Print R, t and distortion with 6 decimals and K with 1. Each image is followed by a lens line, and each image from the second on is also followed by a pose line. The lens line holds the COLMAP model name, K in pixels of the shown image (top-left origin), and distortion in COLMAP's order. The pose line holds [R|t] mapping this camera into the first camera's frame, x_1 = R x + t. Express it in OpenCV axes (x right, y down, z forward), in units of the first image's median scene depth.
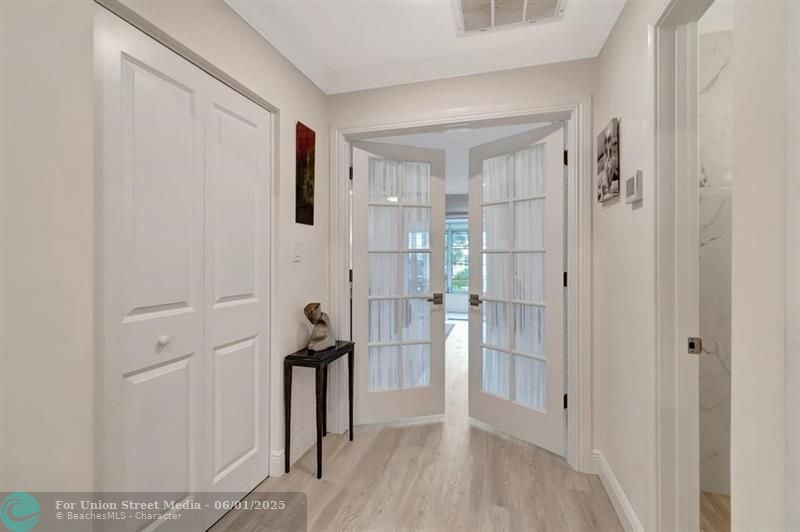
lens RADIAL K [[356.3, 0, 390.8], [0, 356.3, 262.5], [0, 0, 1]] dist [0.001518, -0.000177]
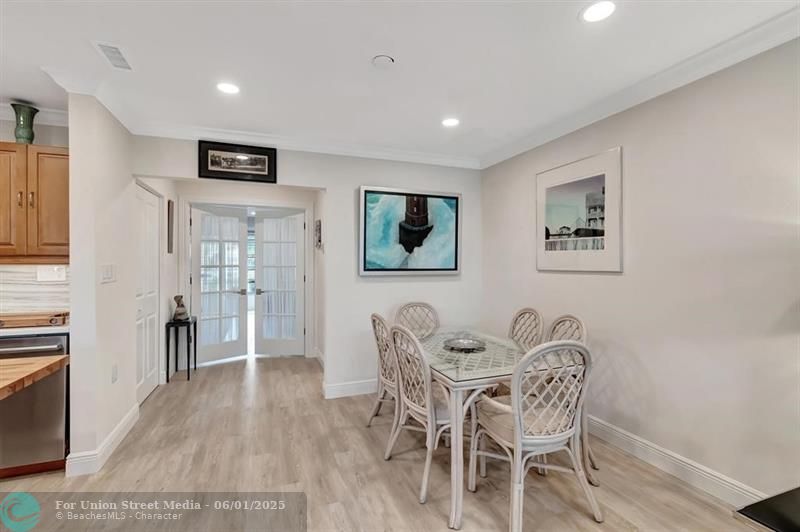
lens RADIAL K [[356.3, 0, 390.8], [0, 356.3, 262.5], [0, 0, 1]] dist [0.001518, -0.000177]
pose [[0.801945, 0.002751, 0.597391, -0.416143], [0.005222, 0.999919, -0.011615, -0.031606], [-0.597375, 0.012434, 0.801866, -1.122106]]
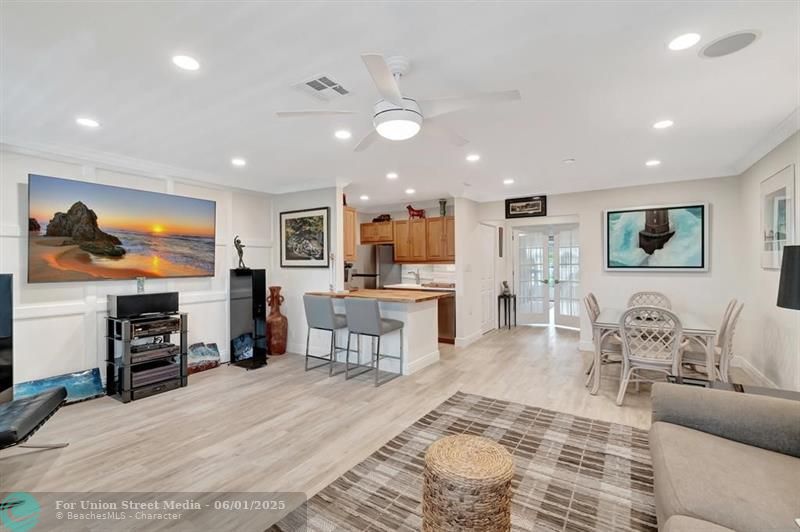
lens RADIAL K [[356.3, 0, 390.8], [0, 356.3, 262.5], [0, 0, 1]] dist [0.001518, -0.000177]
pose [[0.952417, -0.006759, -0.304723, -0.204501], [0.003822, 0.999940, -0.010233, -0.028968], [0.304774, 0.008581, 0.952386, -2.338320]]
